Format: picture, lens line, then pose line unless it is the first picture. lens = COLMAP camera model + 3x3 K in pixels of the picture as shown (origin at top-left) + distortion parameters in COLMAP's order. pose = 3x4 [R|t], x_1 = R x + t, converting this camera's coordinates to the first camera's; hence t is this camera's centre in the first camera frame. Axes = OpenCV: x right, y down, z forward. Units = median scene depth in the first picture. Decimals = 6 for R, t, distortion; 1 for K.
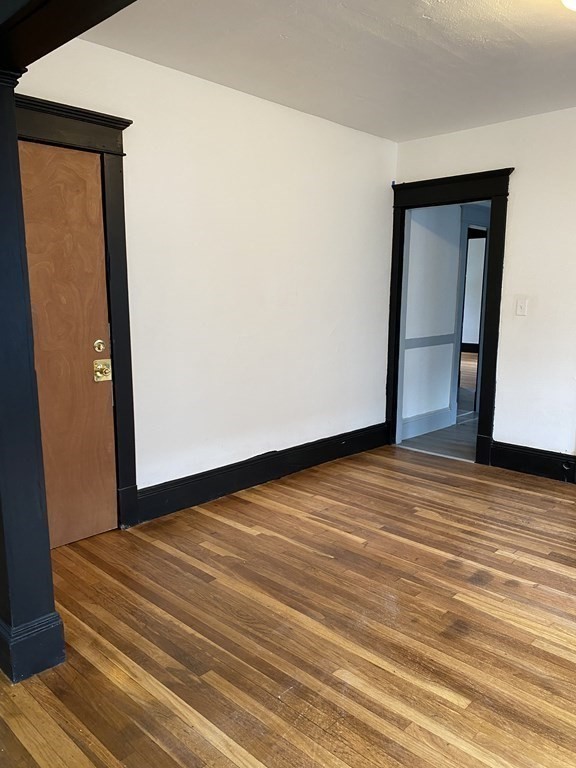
lens RADIAL K [[593.5, 0, 281.3], [0, 593.5, 384.8], [0, 0, 1]] dist [0.009772, 0.000972]
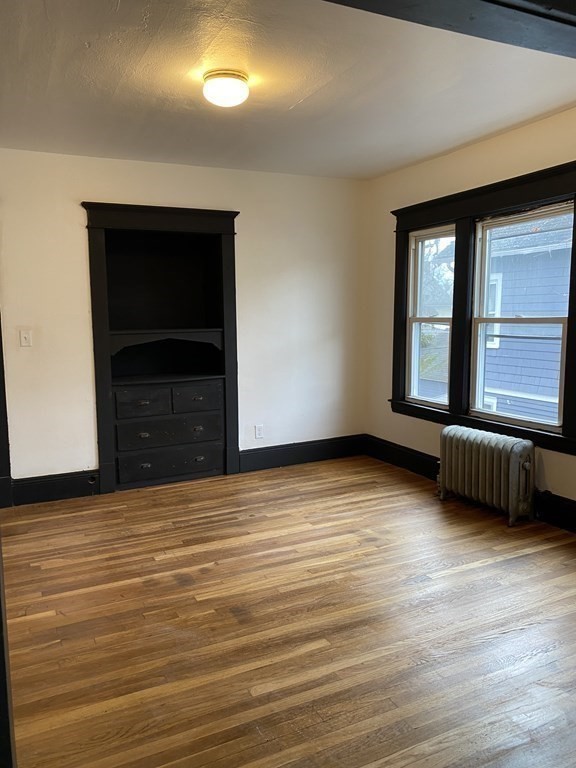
lens RADIAL K [[593.5, 0, 281.3], [0, 593.5, 384.8], [0, 0, 1]] dist [0.009772, 0.000972]
pose [[0.339500, -0.113390, 0.933746, -0.573900], [0.166632, 0.984256, 0.058938, -0.061005], [-0.925728, 0.135583, 0.353050, 0.392983]]
